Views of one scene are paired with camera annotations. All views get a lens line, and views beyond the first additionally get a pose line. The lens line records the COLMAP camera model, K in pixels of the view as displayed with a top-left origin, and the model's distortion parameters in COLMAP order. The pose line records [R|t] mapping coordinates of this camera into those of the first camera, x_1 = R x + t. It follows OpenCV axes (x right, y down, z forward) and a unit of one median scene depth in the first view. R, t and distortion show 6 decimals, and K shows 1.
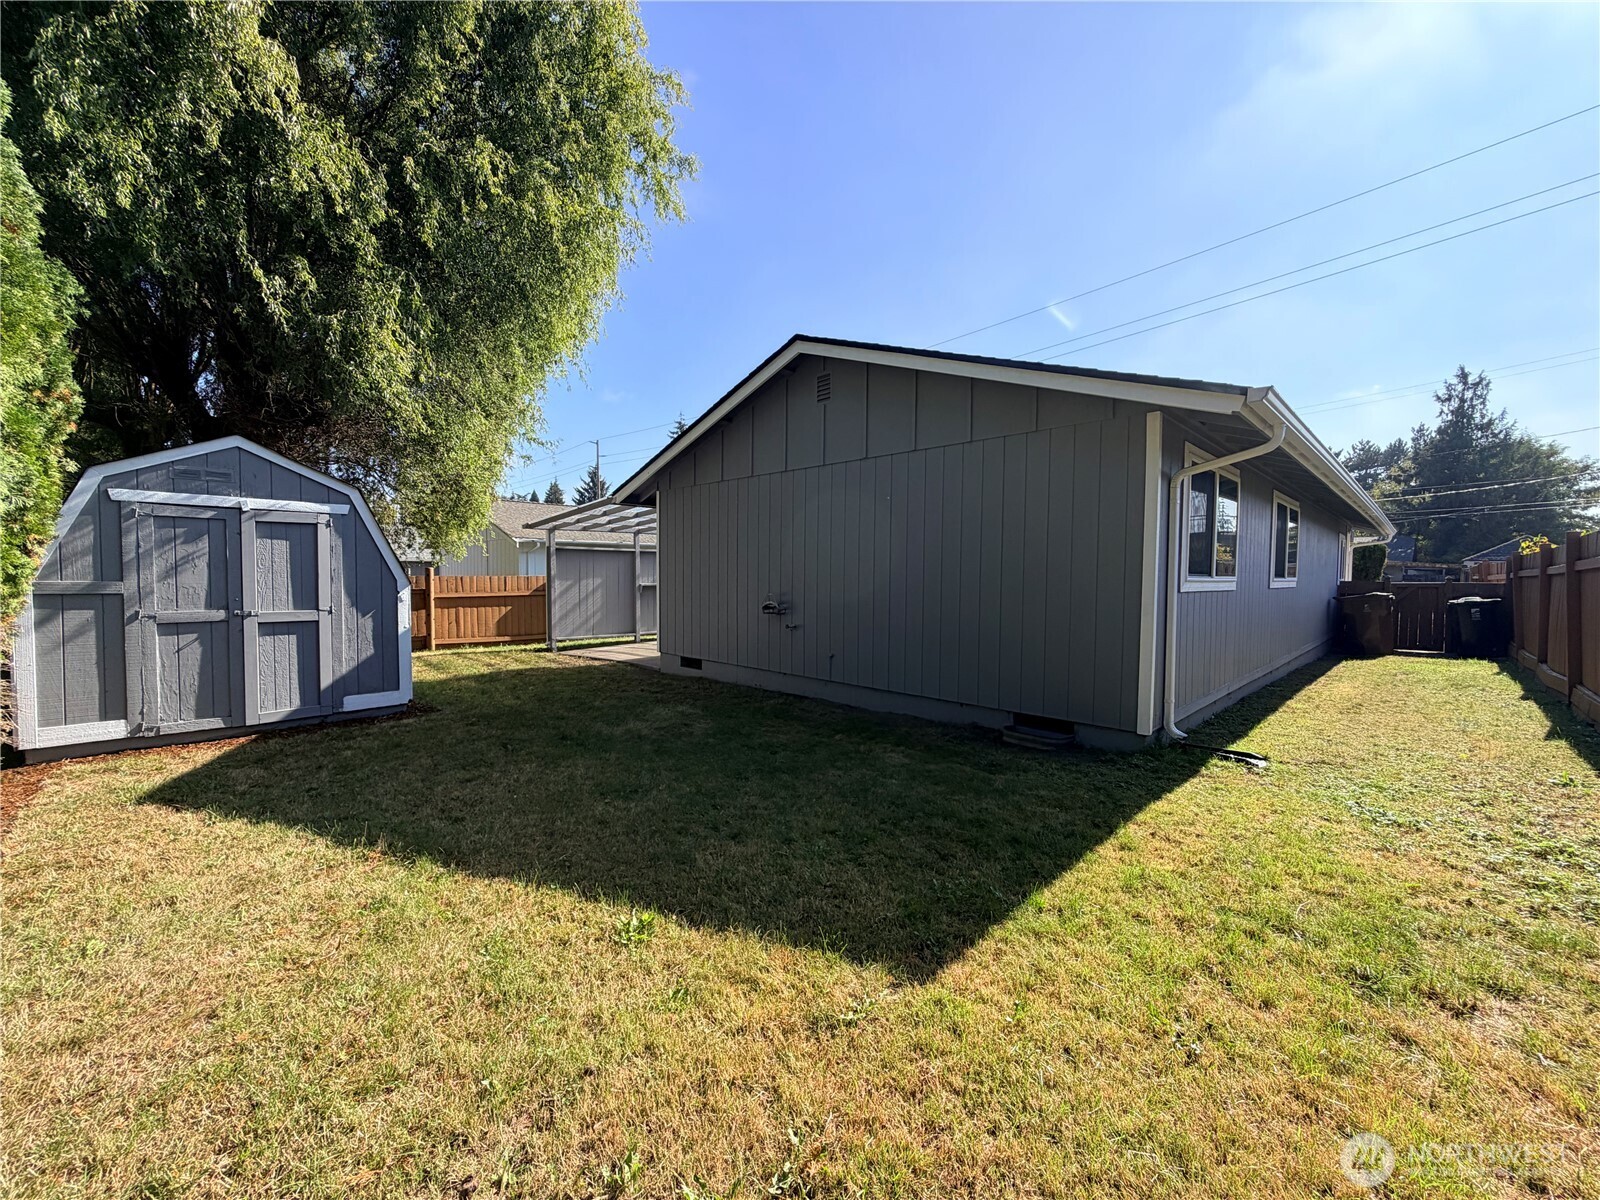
lens RADIAL K [[636.1, 0, 800.0], [0, 636.1, 600.0], [0, 0, 1]] dist [-0.001045, -0.000339]
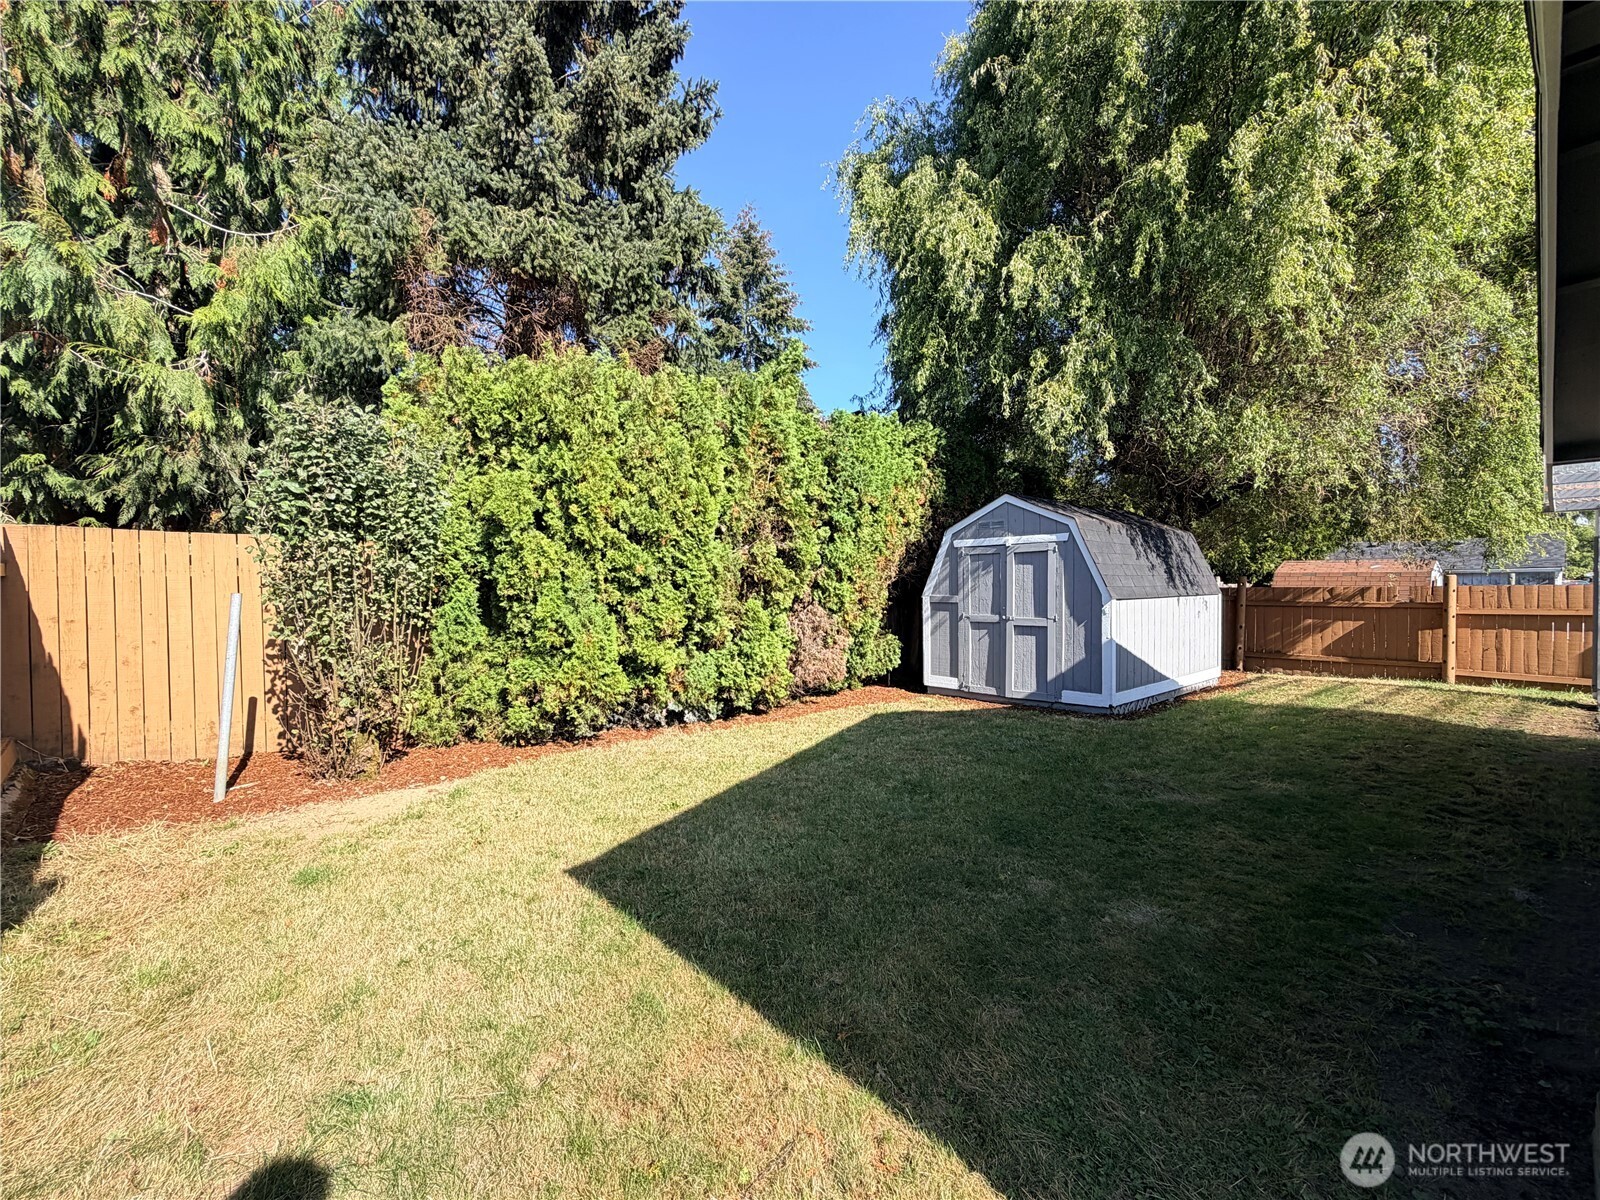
lens RADIAL K [[693.2, 0, 800.0], [0, 693.2, 600.0], [0, 0, 1]] dist [0.001099, 0.000065]
pose [[-0.076621, 0.014478, -0.996955, 0.680882], [-0.024945, 0.999554, 0.016433, -0.031933], [0.996748, 0.026128, -0.076226, 0.627520]]
